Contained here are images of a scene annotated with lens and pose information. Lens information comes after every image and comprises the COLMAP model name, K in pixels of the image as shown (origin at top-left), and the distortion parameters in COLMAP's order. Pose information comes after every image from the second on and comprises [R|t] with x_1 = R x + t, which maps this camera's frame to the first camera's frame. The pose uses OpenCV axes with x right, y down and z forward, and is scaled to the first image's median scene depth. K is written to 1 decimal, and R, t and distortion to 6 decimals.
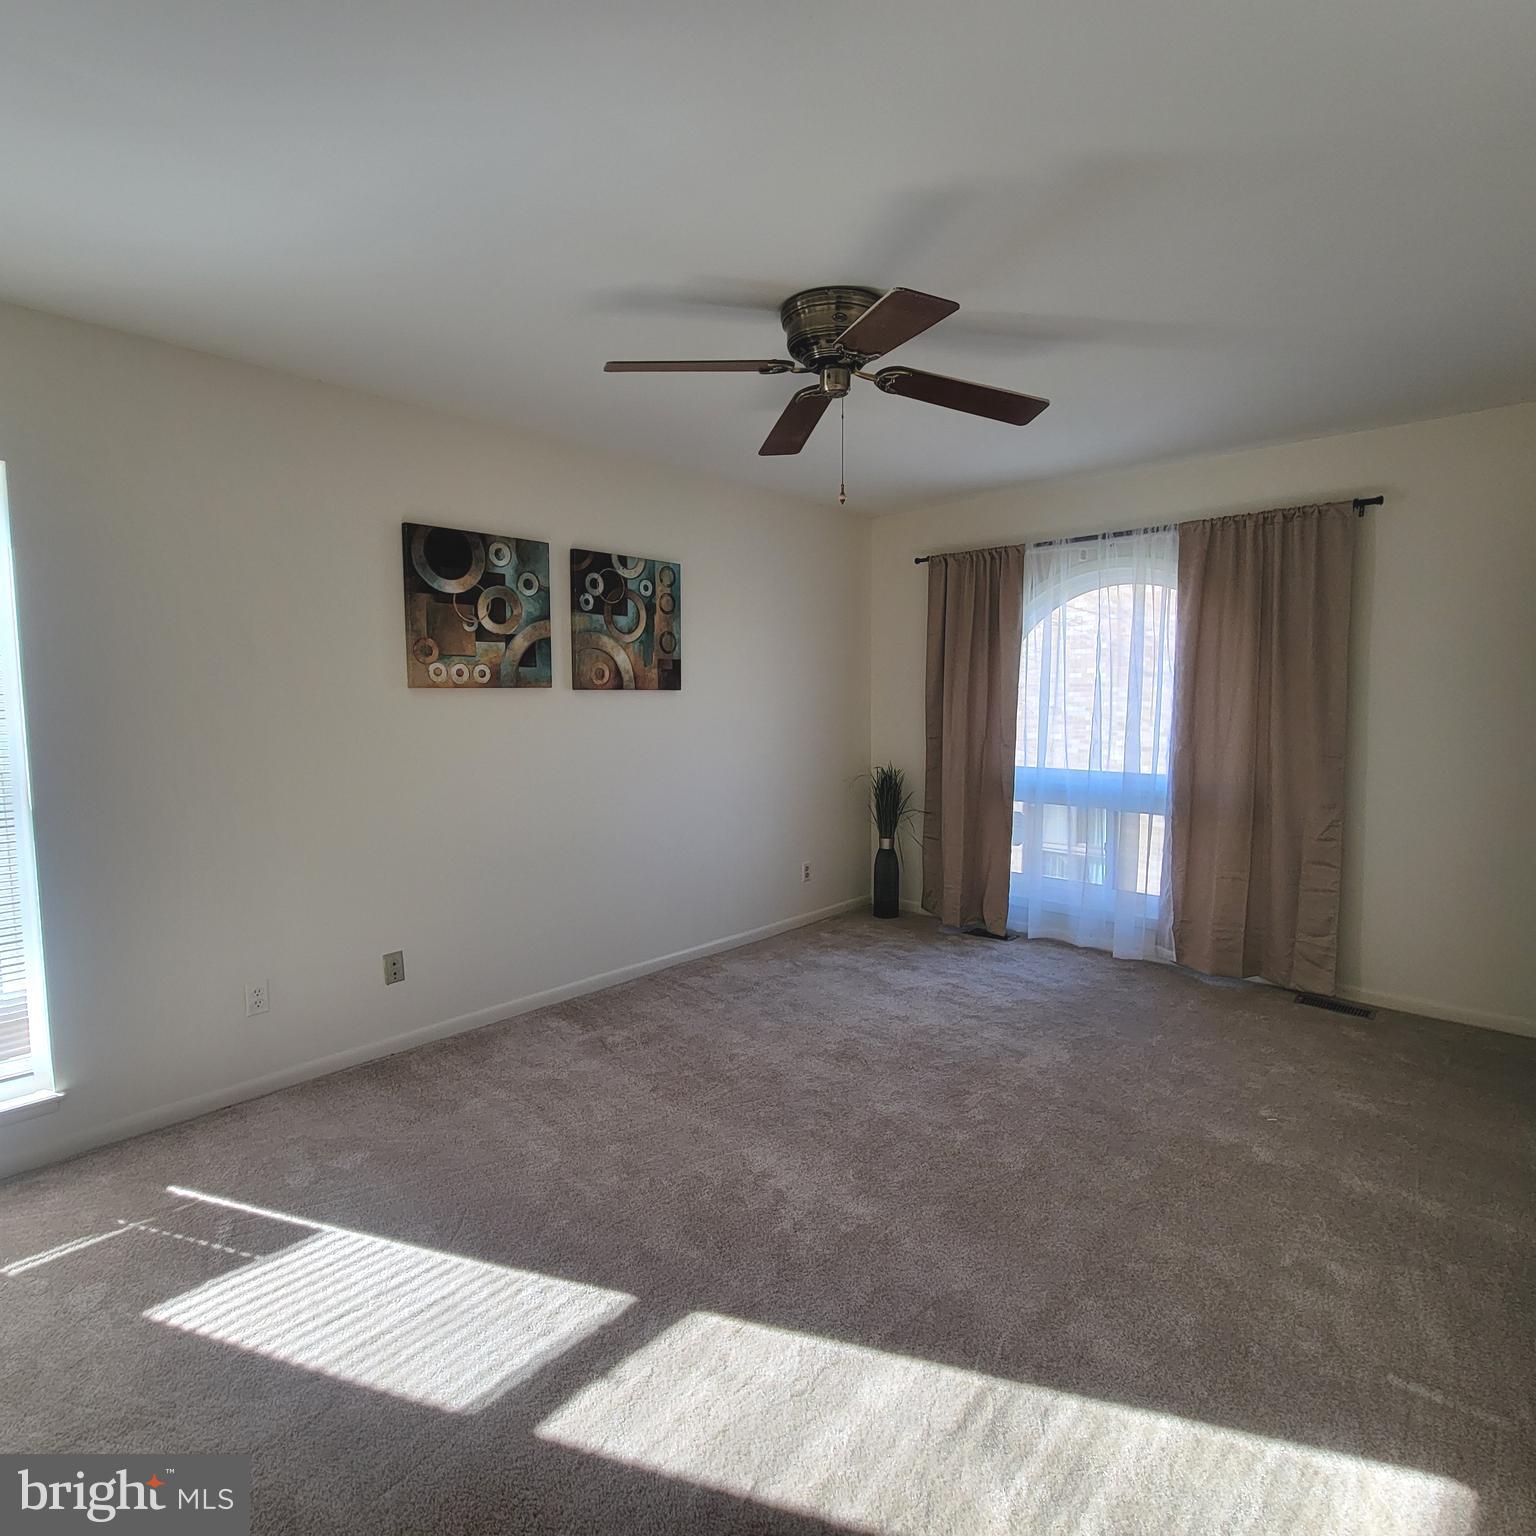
lens RADIAL K [[842.1, 0, 752.0], [0, 842.1, 763.7], [0, 0, 1]] dist [-0.001510, 0.001755]
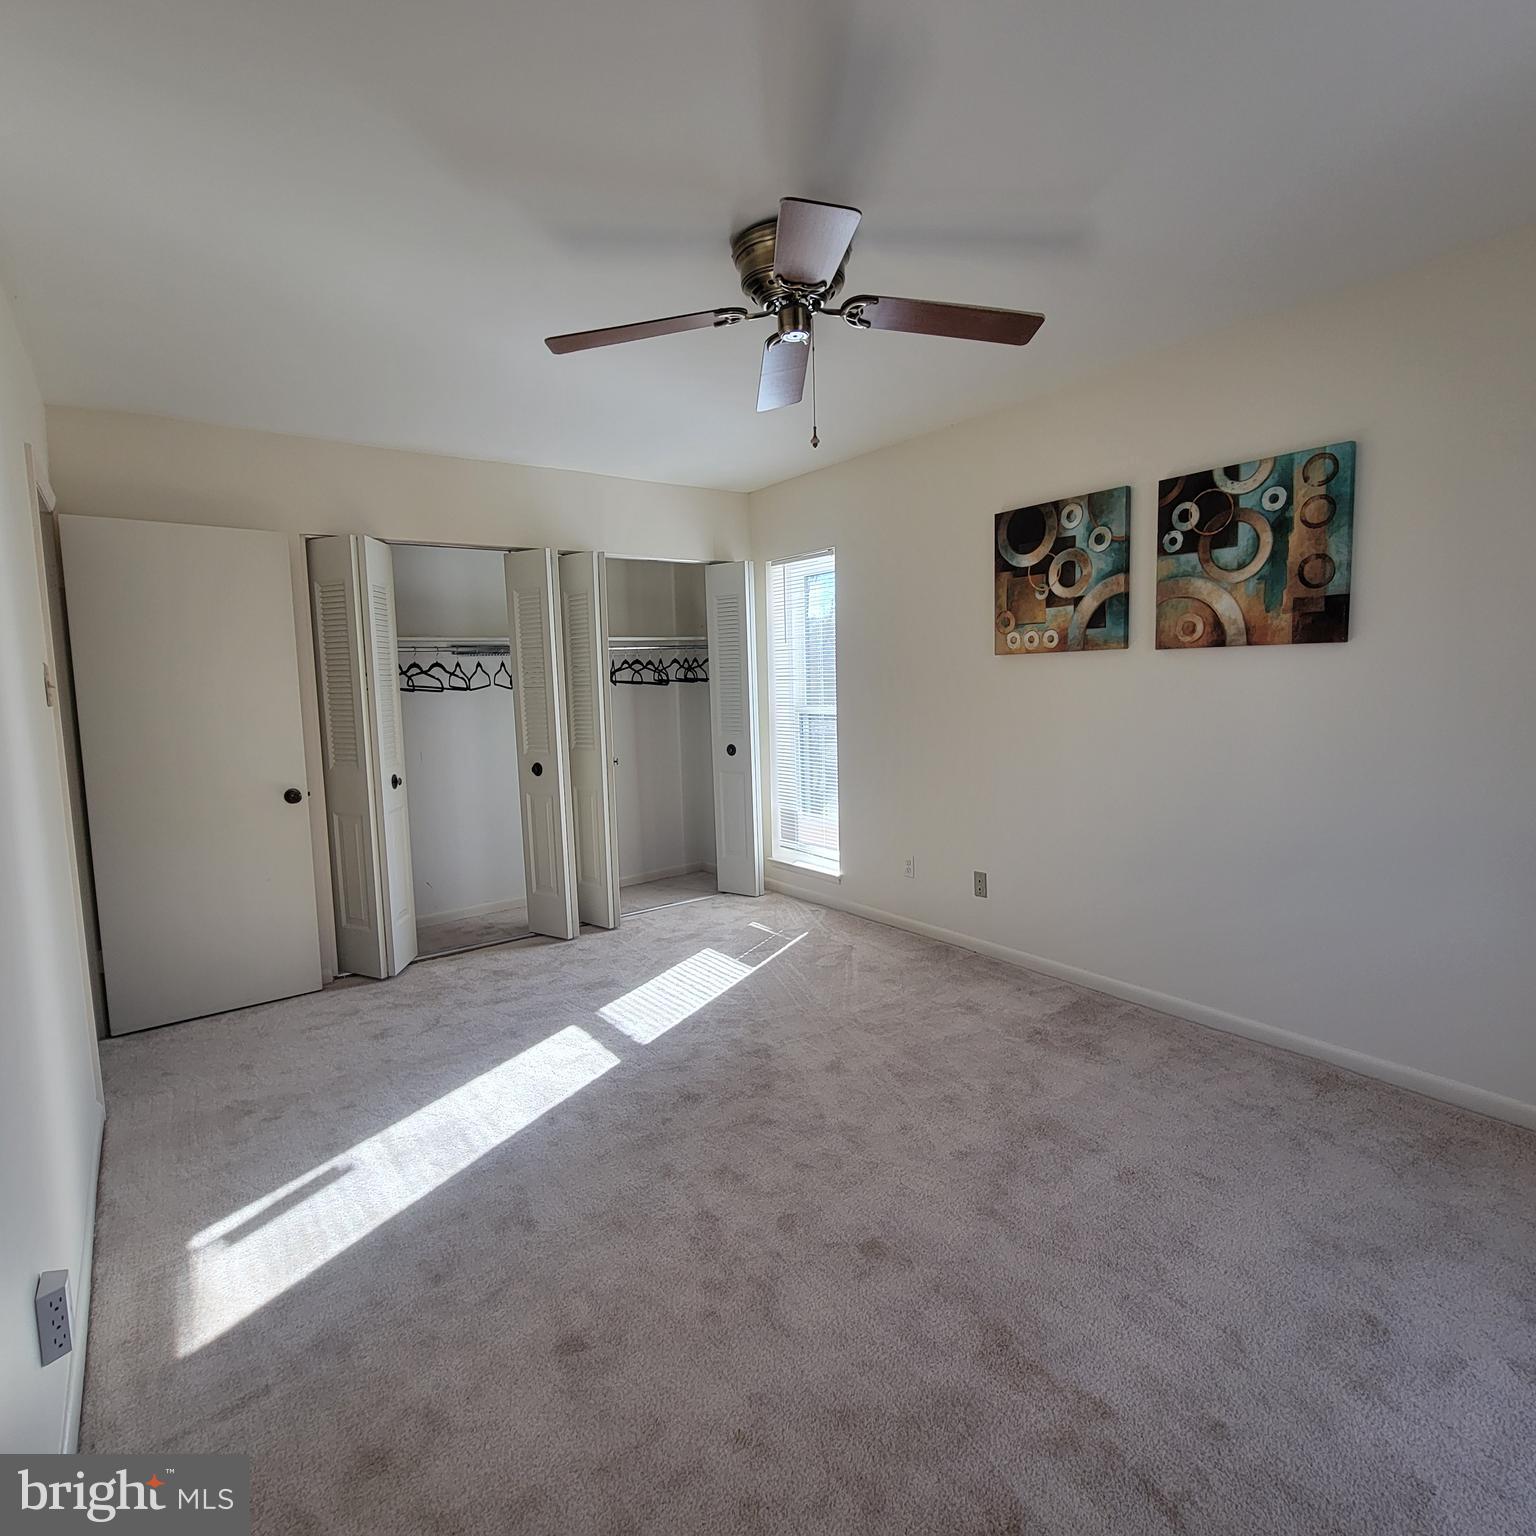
lens RADIAL K [[842.1, 0, 753.5], [0, 842.1, 758.5], [0, 0, 1]] dist [-0.001510, 0.001755]
pose [[-0.195799, 0.107511, -0.974733, 0.736711], [-0.050131, 0.991575, 0.119439, -0.063170], [0.979362, 0.072251, -0.188759, 0.806614]]
